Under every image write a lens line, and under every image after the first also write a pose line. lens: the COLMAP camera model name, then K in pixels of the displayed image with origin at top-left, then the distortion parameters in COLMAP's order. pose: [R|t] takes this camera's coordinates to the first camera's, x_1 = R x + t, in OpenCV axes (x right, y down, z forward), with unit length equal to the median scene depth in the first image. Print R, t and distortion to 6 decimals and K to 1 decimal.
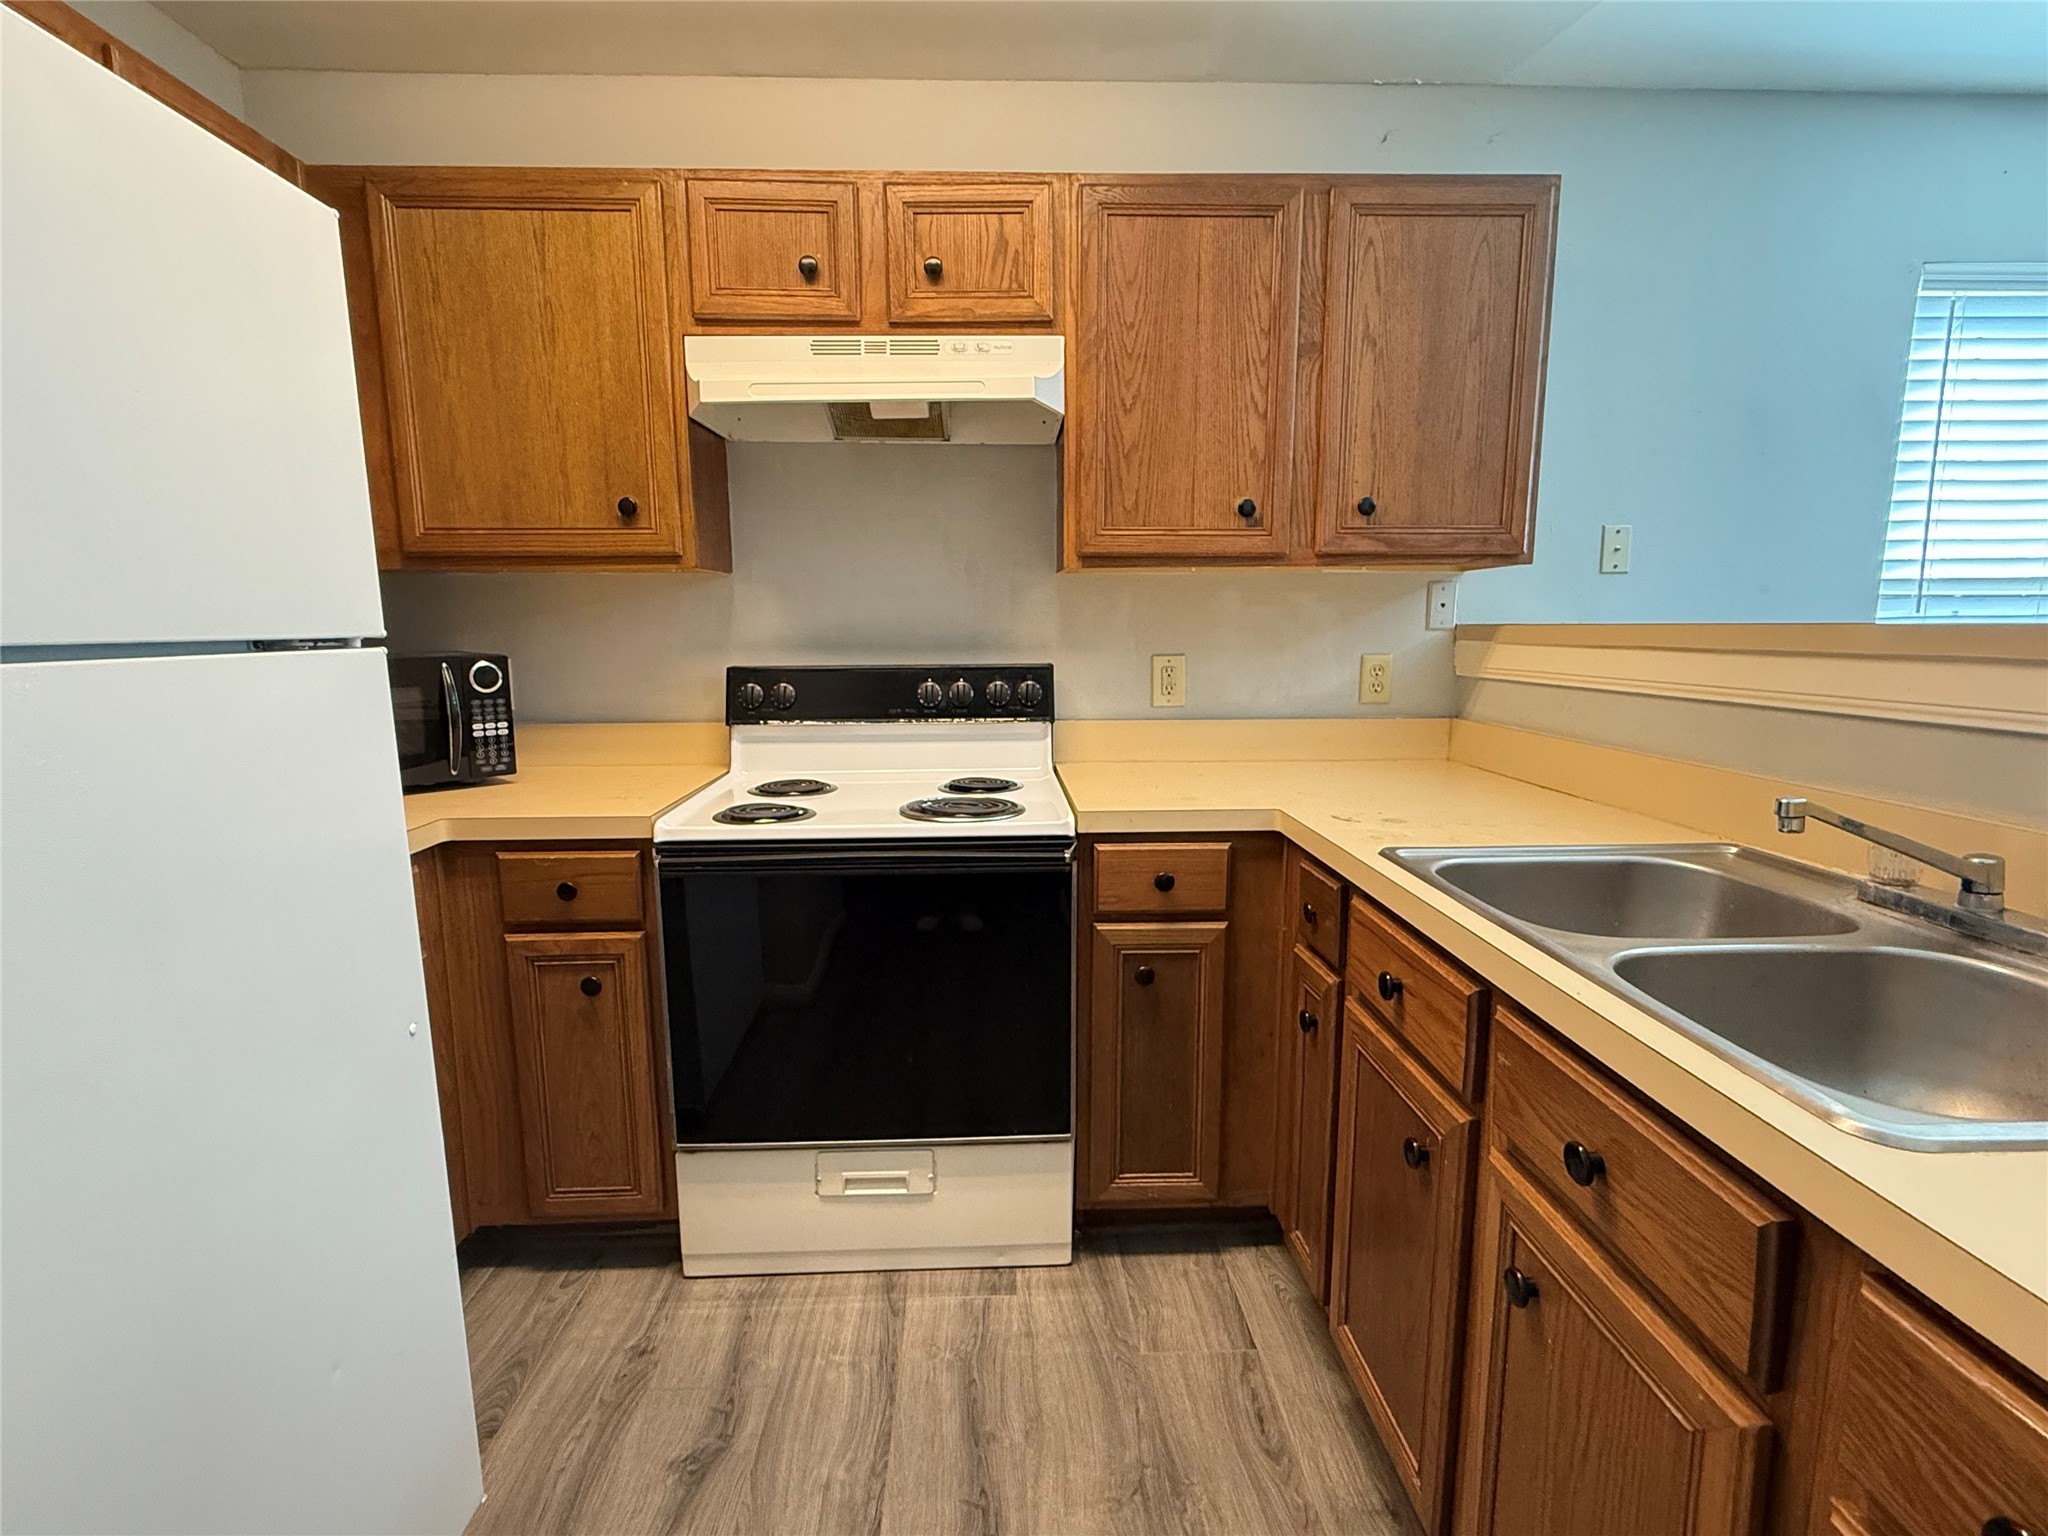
lens RADIAL K [[973.3, 0, 1020.9], [0, 973.3, 770.4], [0, 0, 1]] dist [-0.000112, -0.000151]
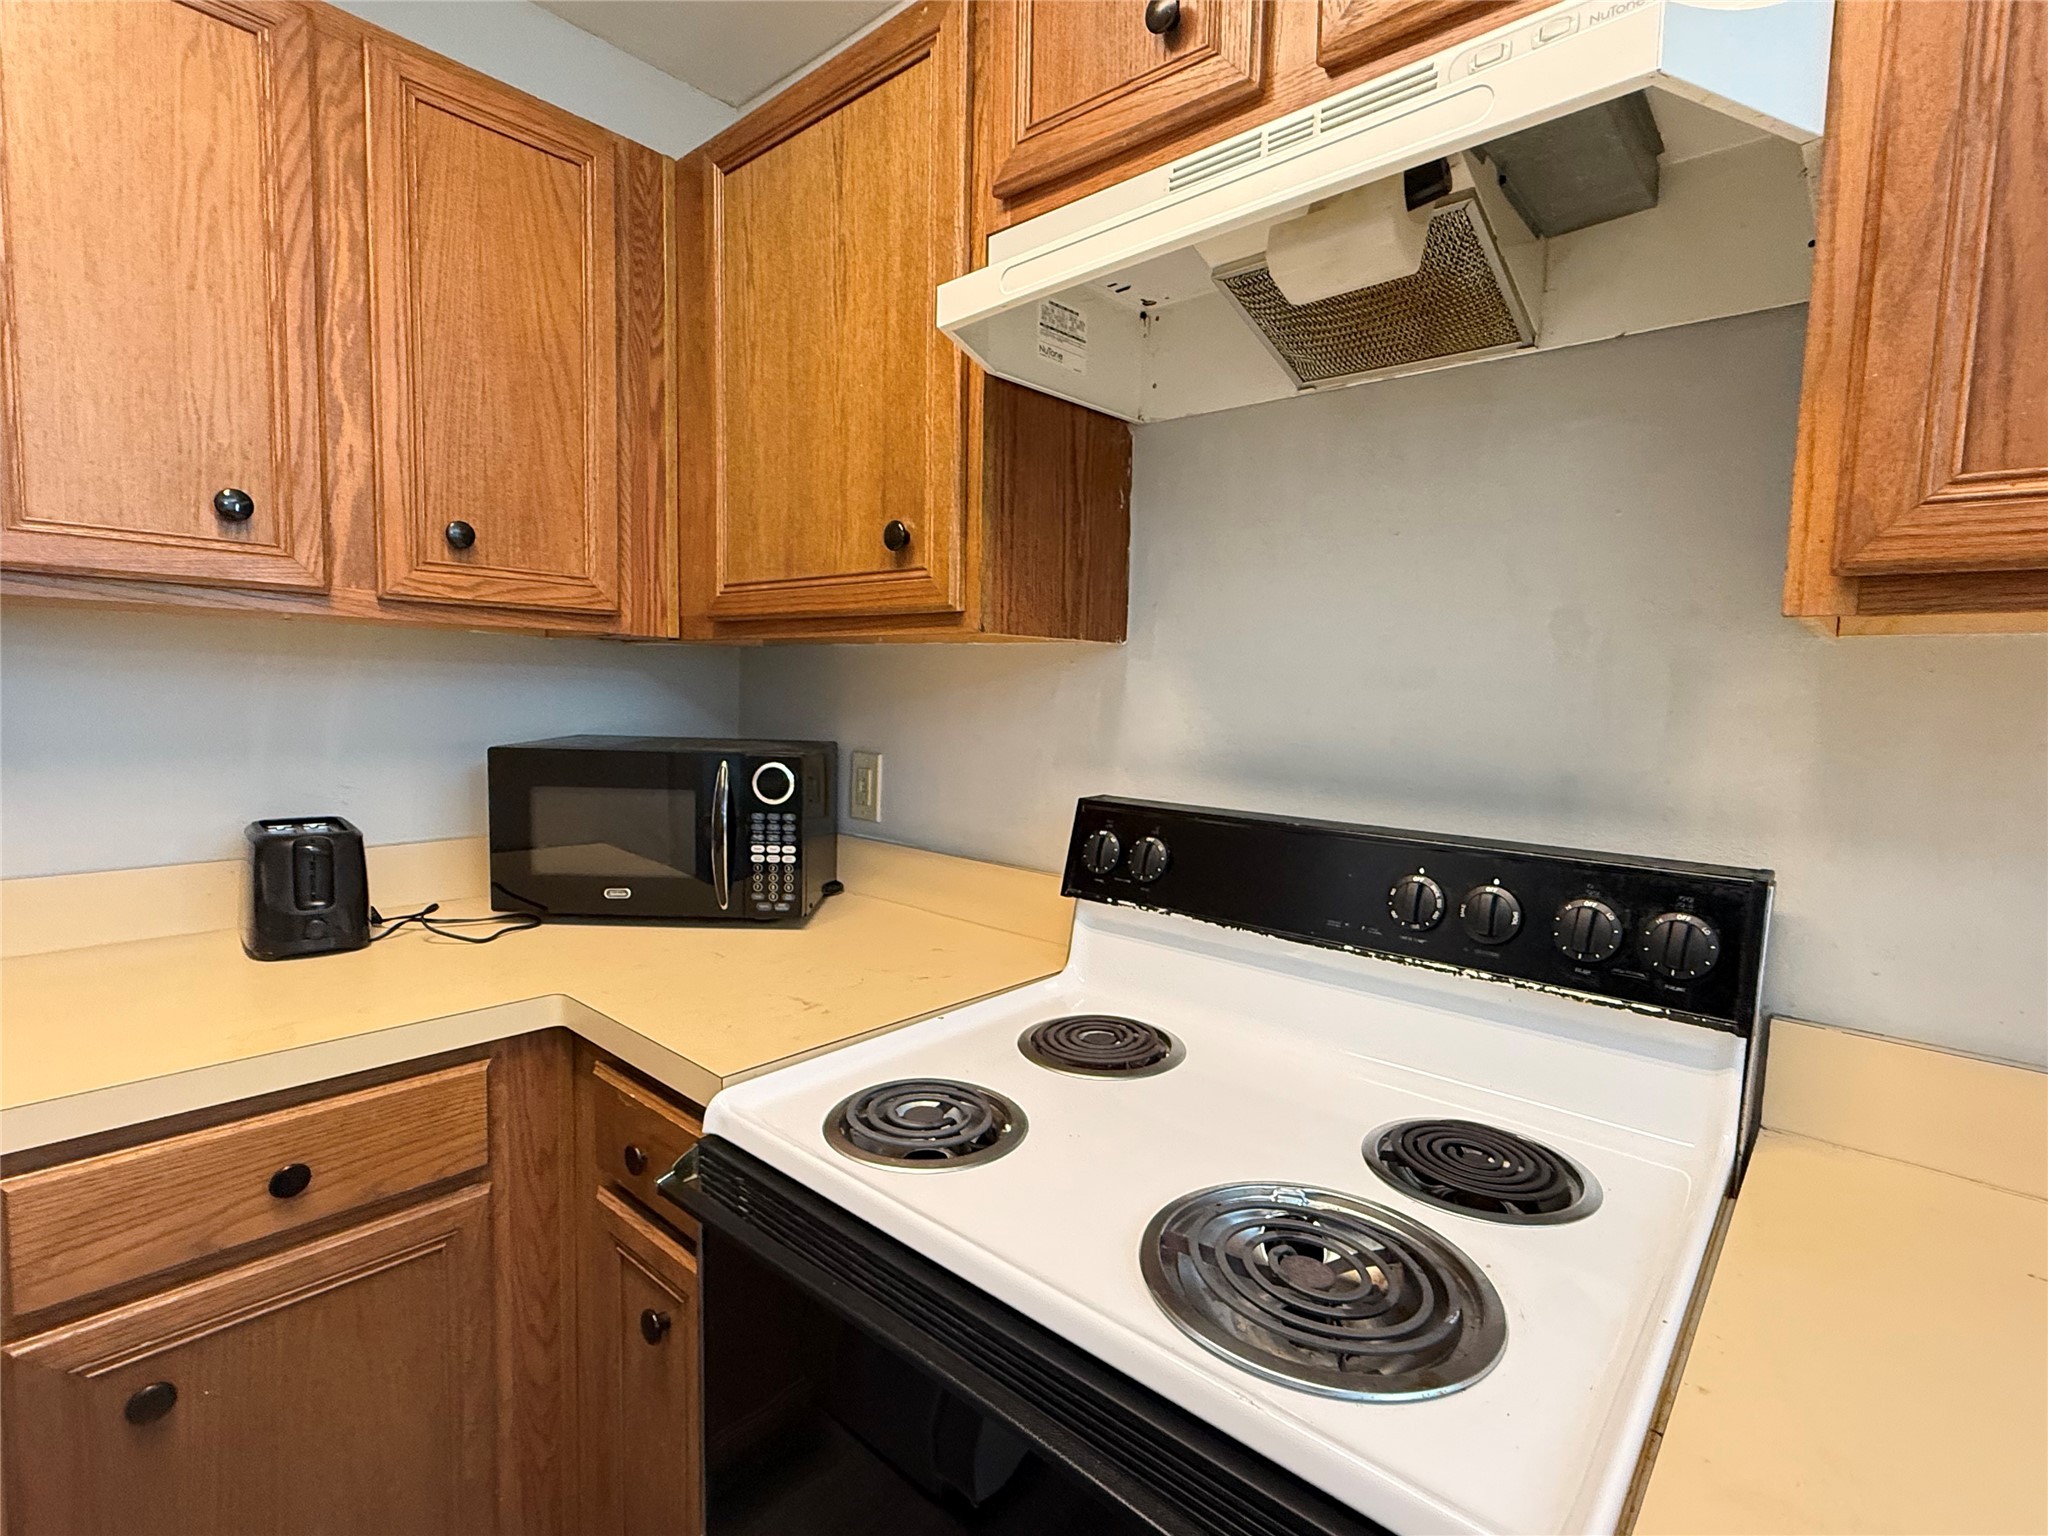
lens RADIAL K [[973.3, 0, 1020.9], [0, 973.3, 770.4], [0, 0, 1]] dist [-0.000112, -0.000151]
pose [[0.724628, 0.083232, -0.684096, 0.089655], [-0.136250, 0.990388, -0.023825, -0.118721], [0.675537, 0.110472, 0.729003, 0.618235]]
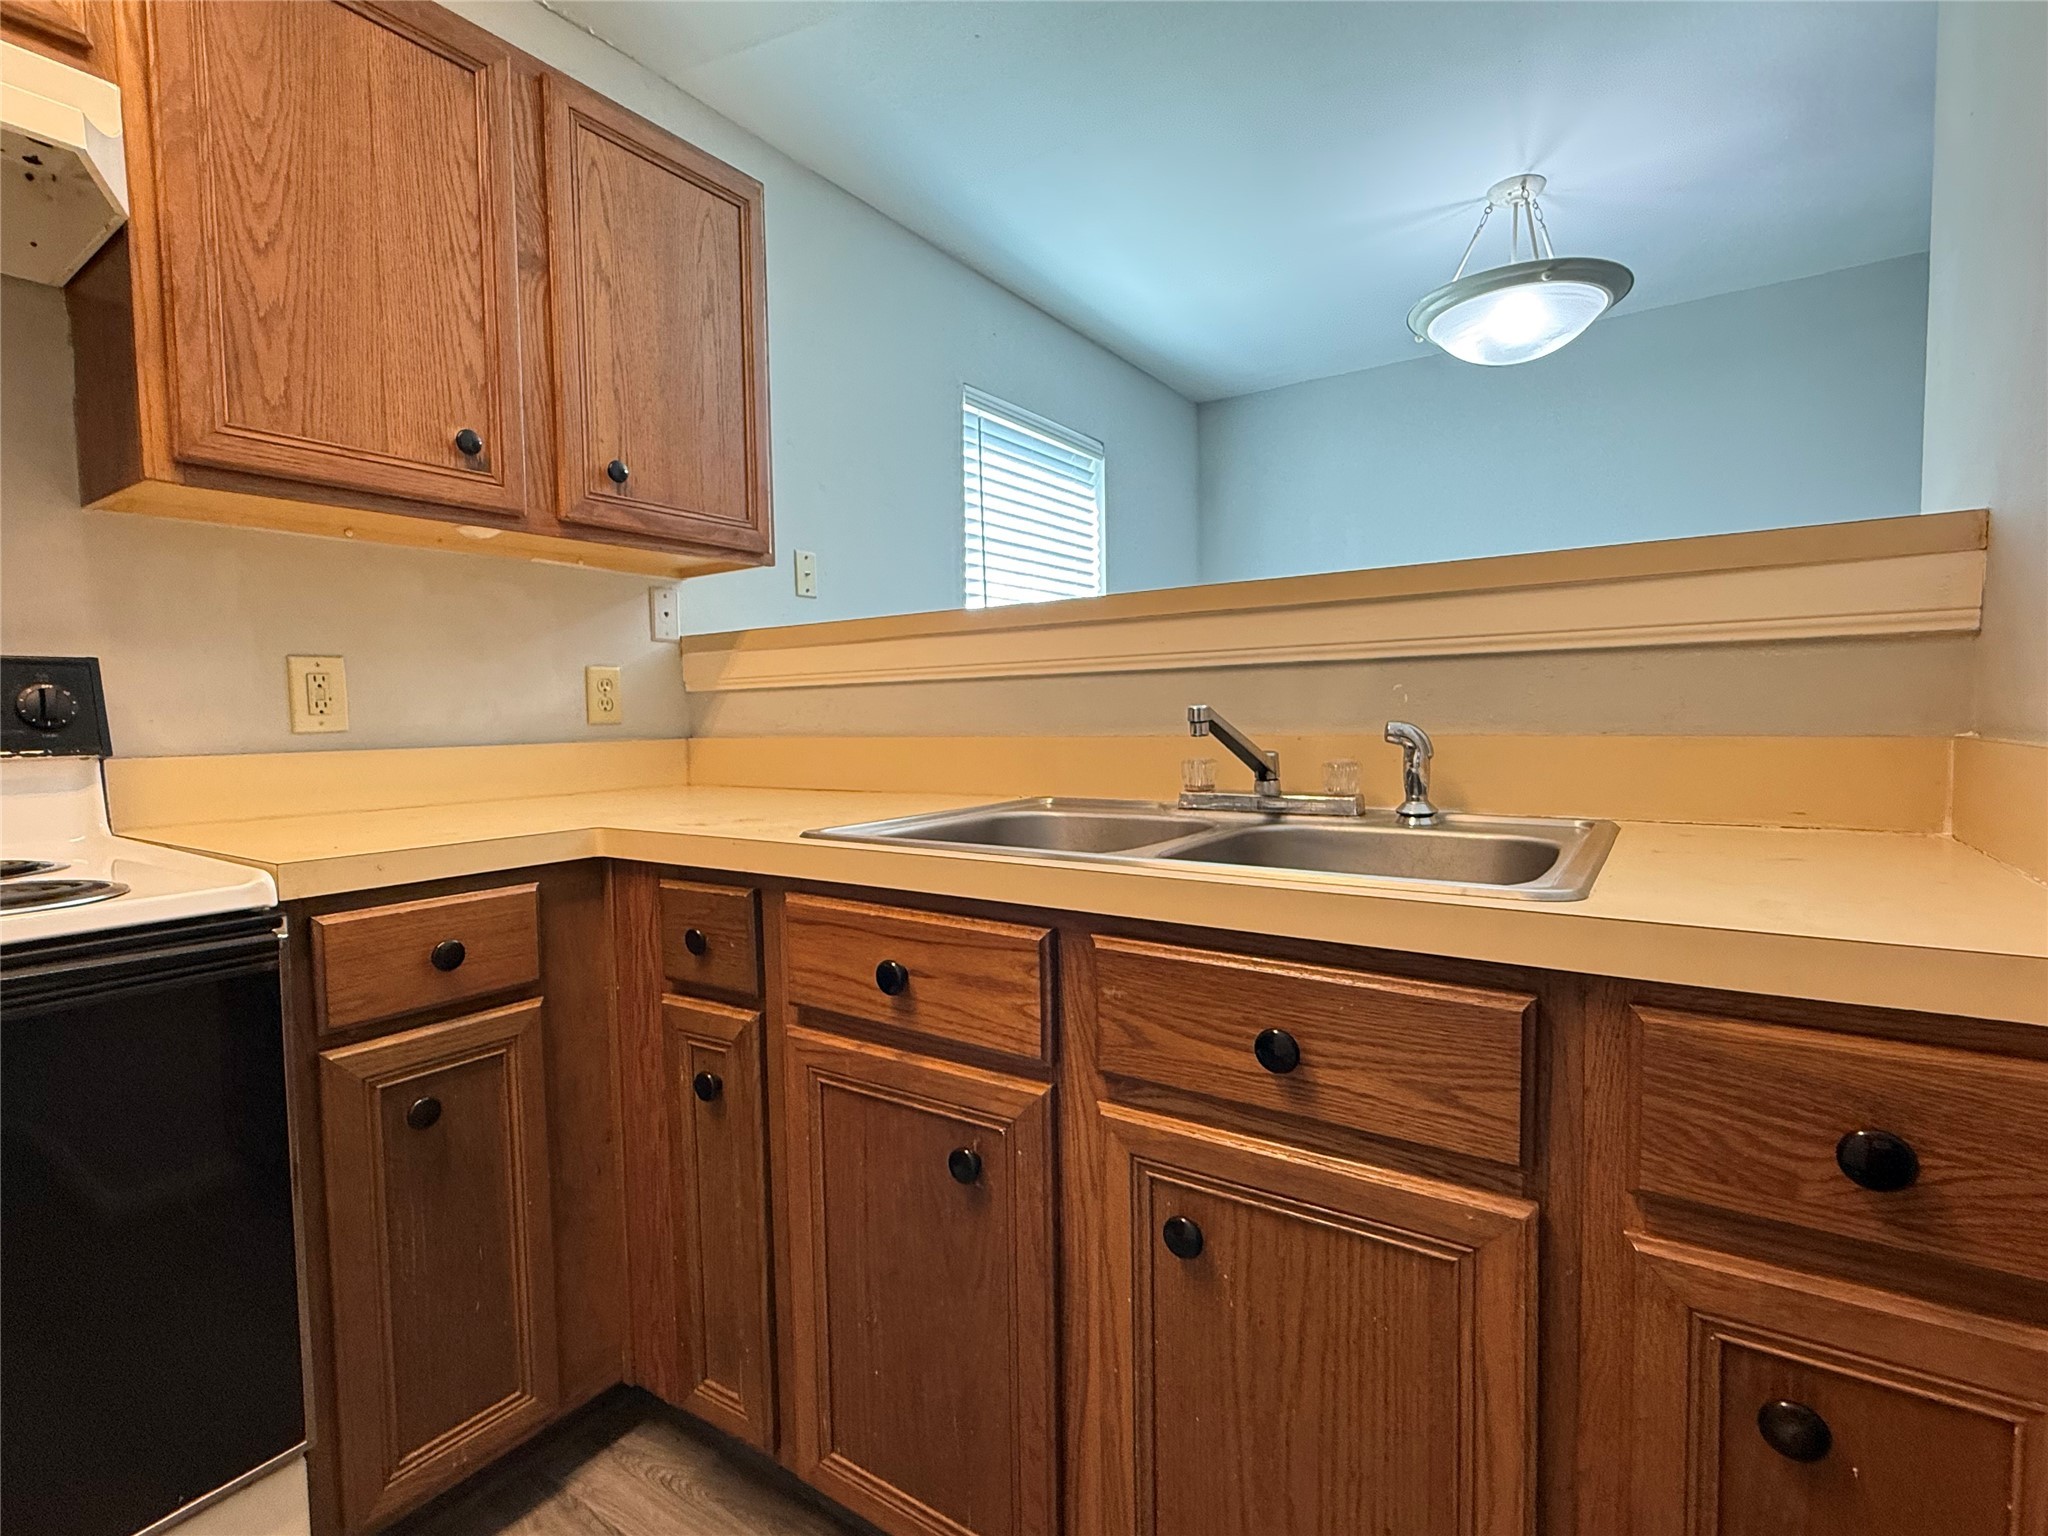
lens RADIAL K [[974.8, 0, 1023.3], [0, 974.8, 770.3], [0, 0, 1]] dist [-0.000540, 0.000097]
pose [[0.589389, -0.052177, 0.806163, -0.130030], [0.135821, 0.990107, -0.035217, 0.060561], [-0.796350, 0.130250, 0.590645, 0.264560]]
